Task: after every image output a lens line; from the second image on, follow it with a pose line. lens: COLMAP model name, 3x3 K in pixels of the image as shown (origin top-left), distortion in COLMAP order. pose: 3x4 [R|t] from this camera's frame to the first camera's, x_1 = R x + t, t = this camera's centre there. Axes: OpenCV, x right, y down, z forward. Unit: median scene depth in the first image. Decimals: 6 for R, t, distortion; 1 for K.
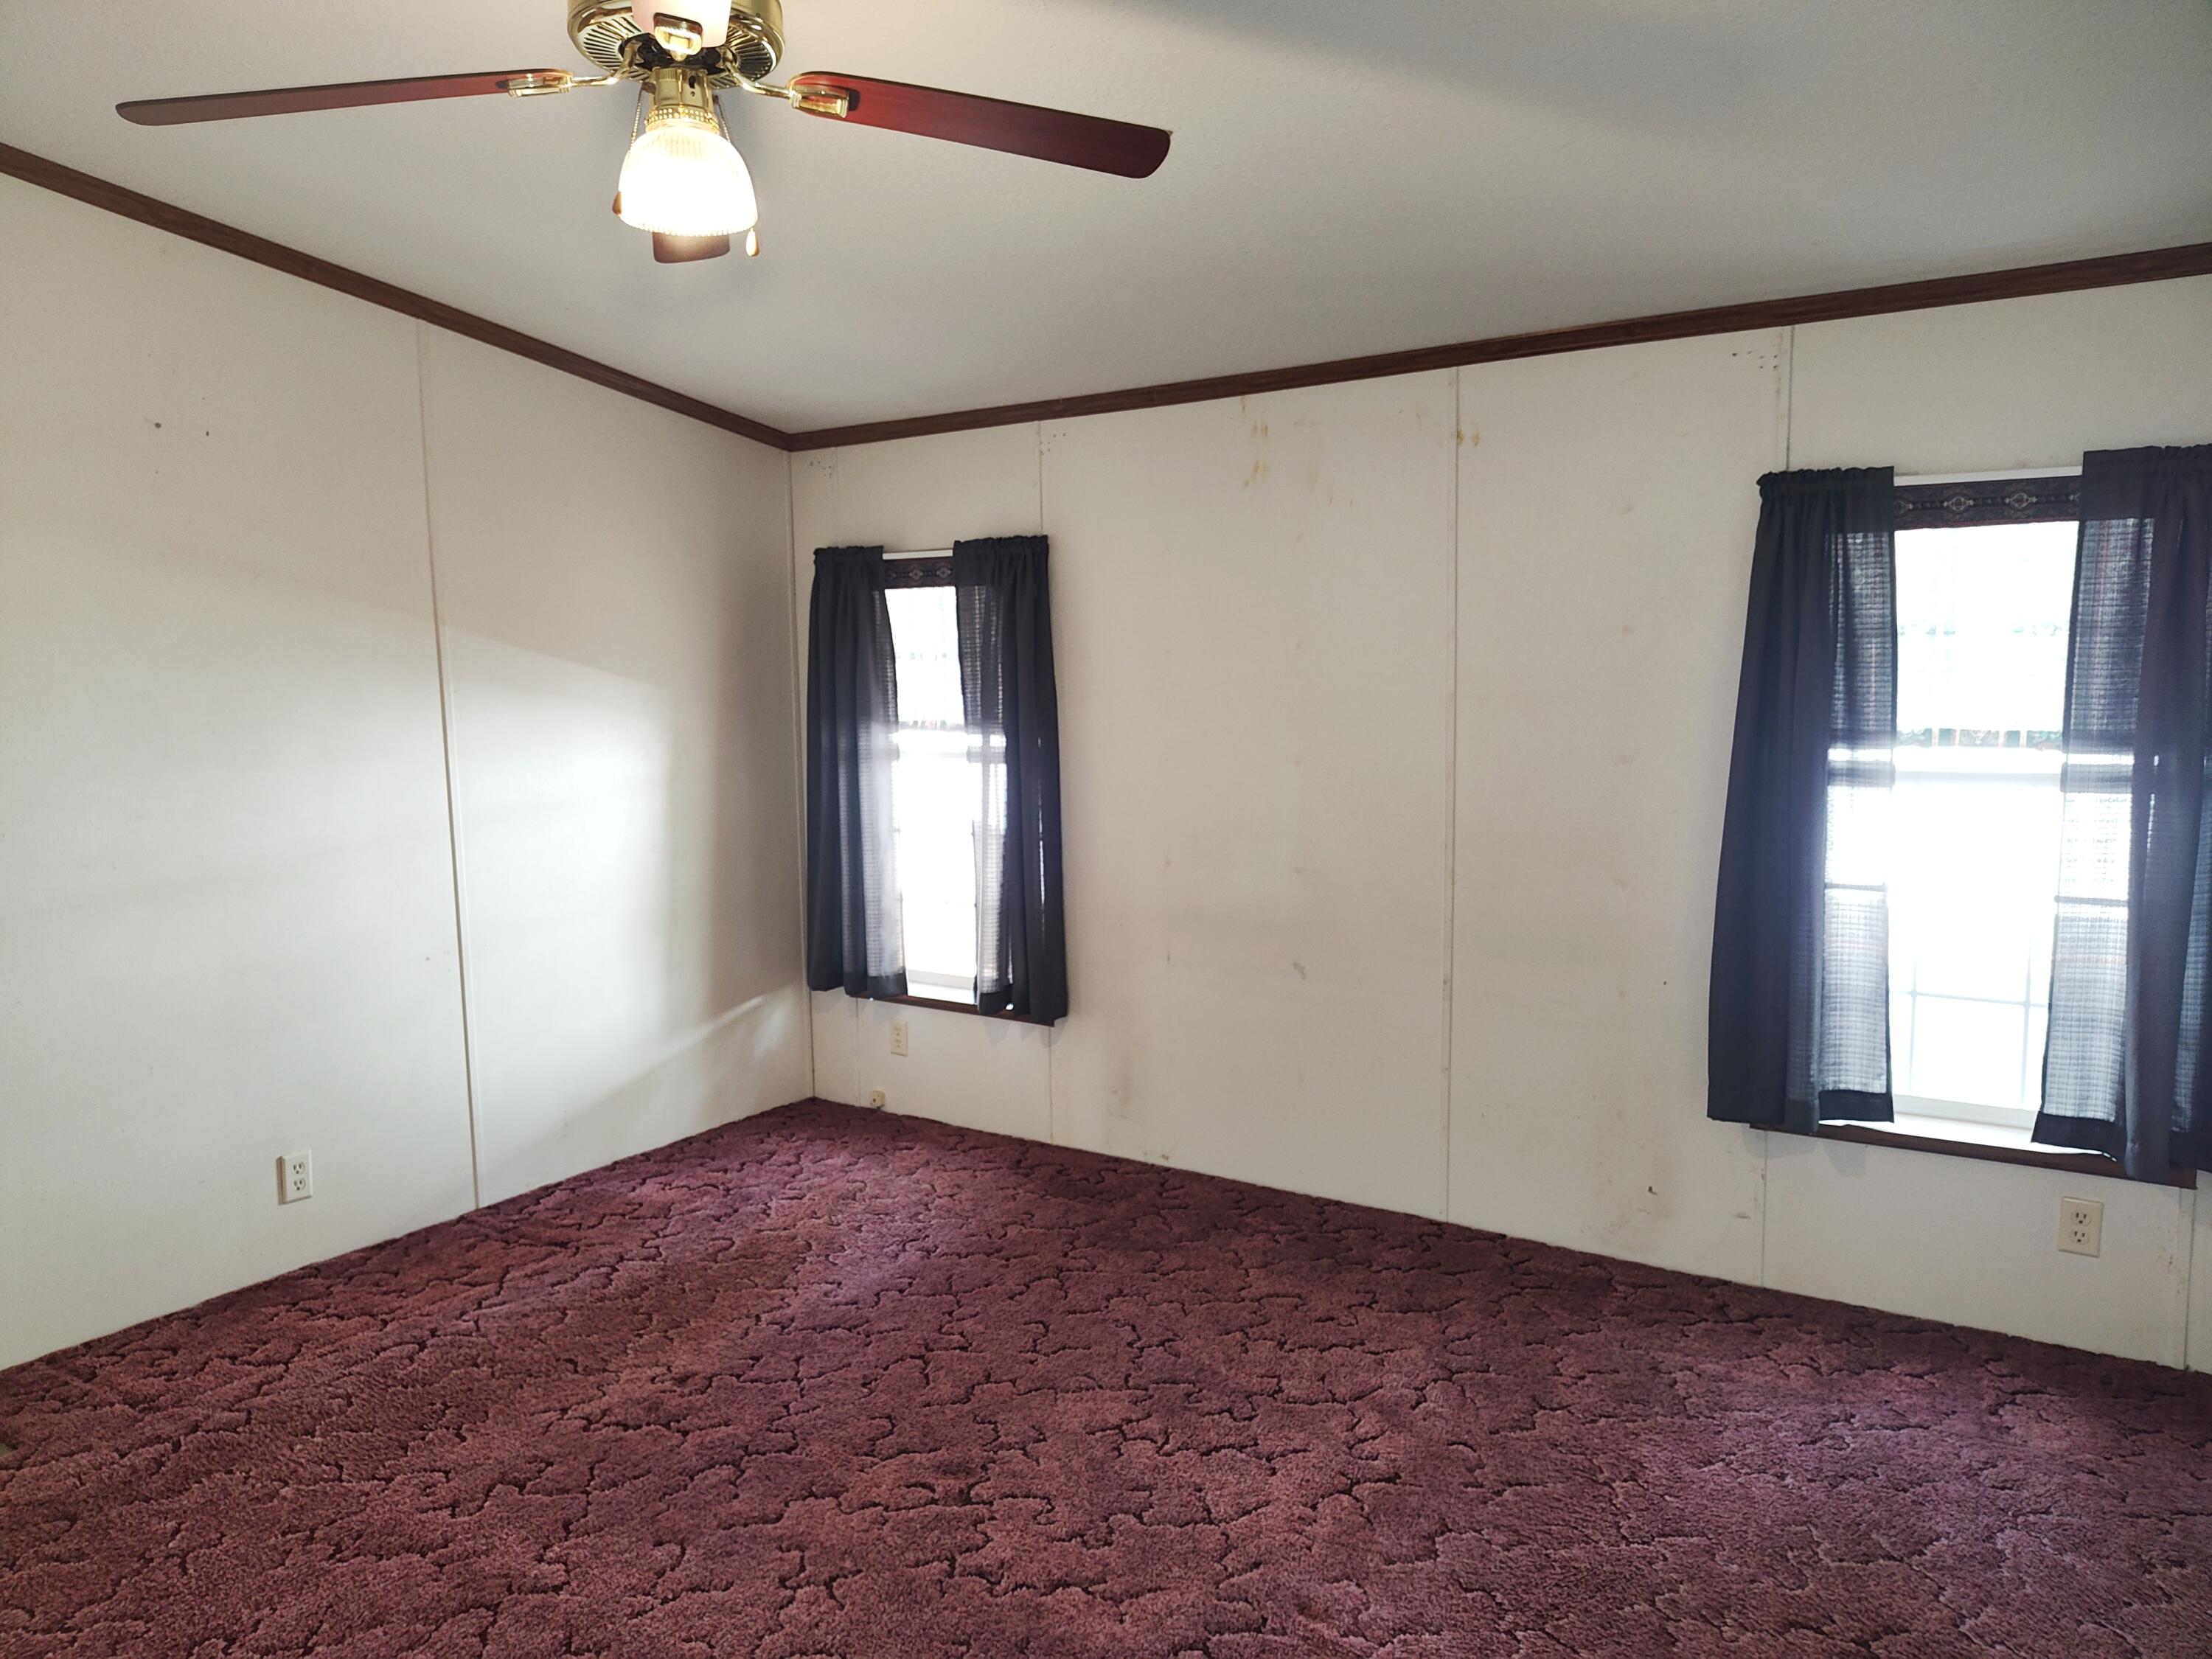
lens RADIAL K [[1500.7, 0, 1092.3], [0, 1500.7, 823.5], [0, 0, 1]] dist [0.024074, -0.008267]
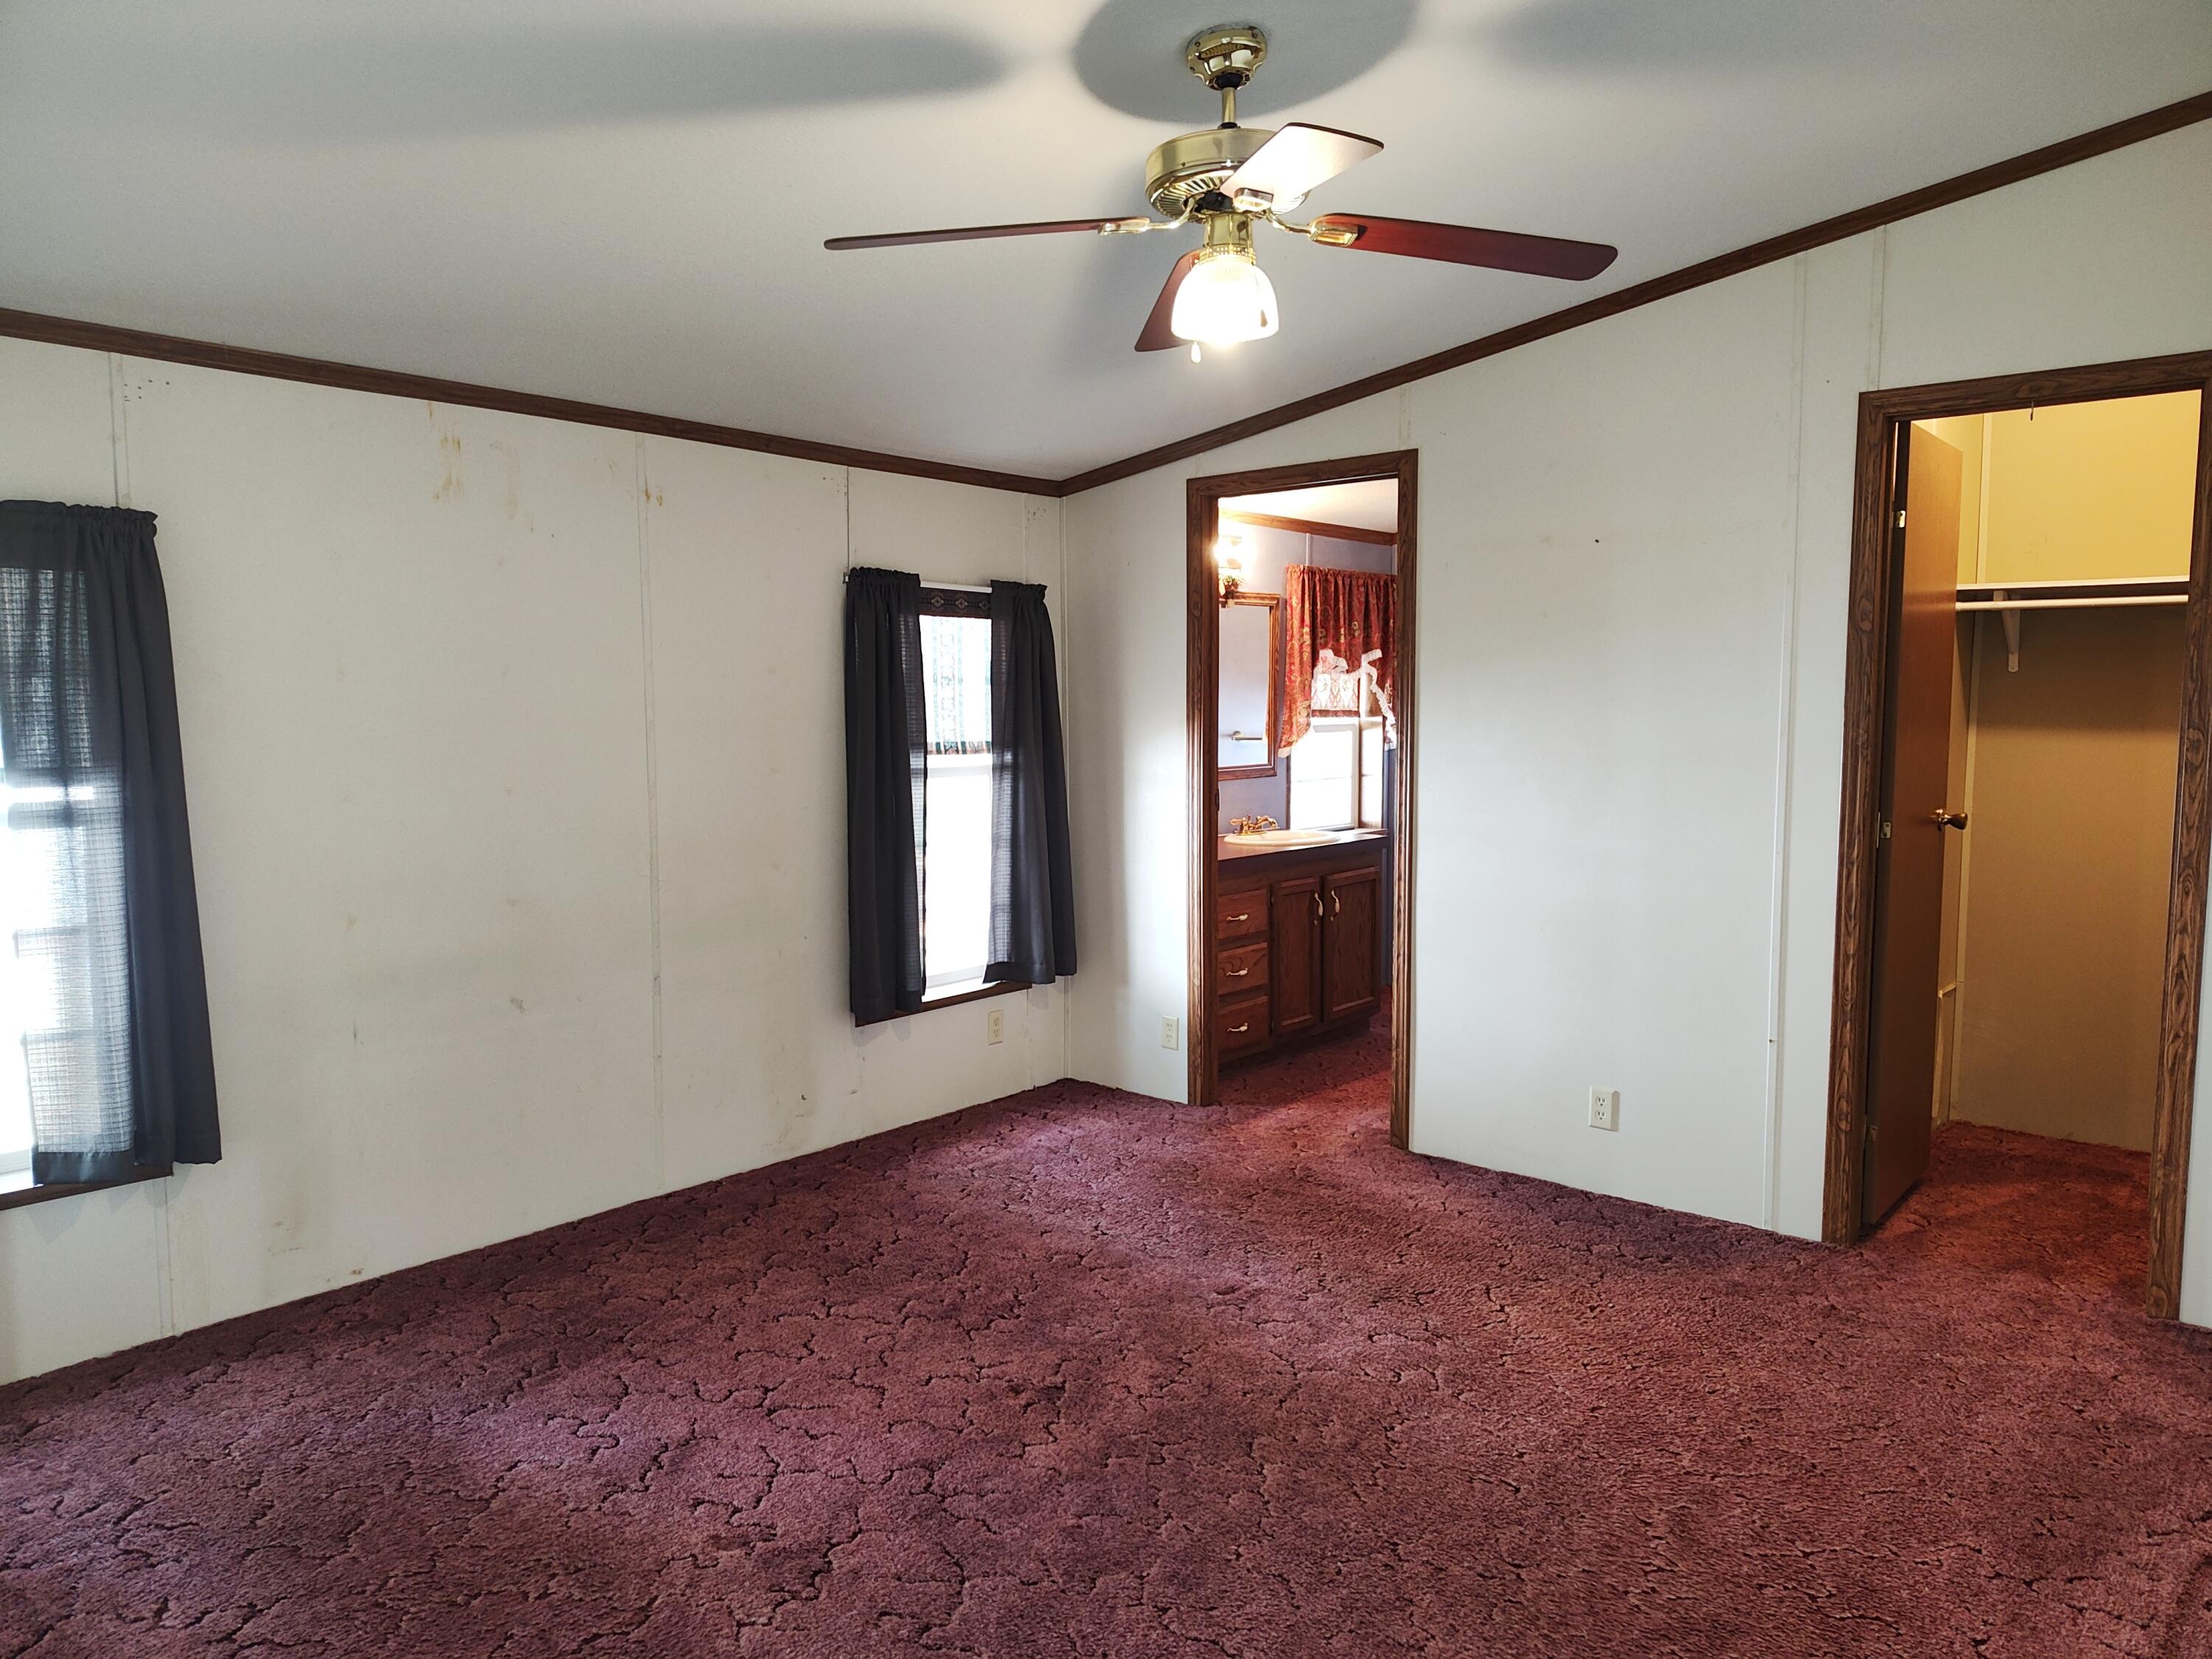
lens RADIAL K [[1500.7, 0, 1092.0], [0, 1500.7, 836.9], [0, 0, 1]] dist [0.024074, -0.008267]
pose [[0.127715, -0.076304, 0.988871, -0.958076], [0.098761, 0.993059, 0.063871, -0.045359], [-0.986881, 0.089505, 0.134365, 0.607172]]
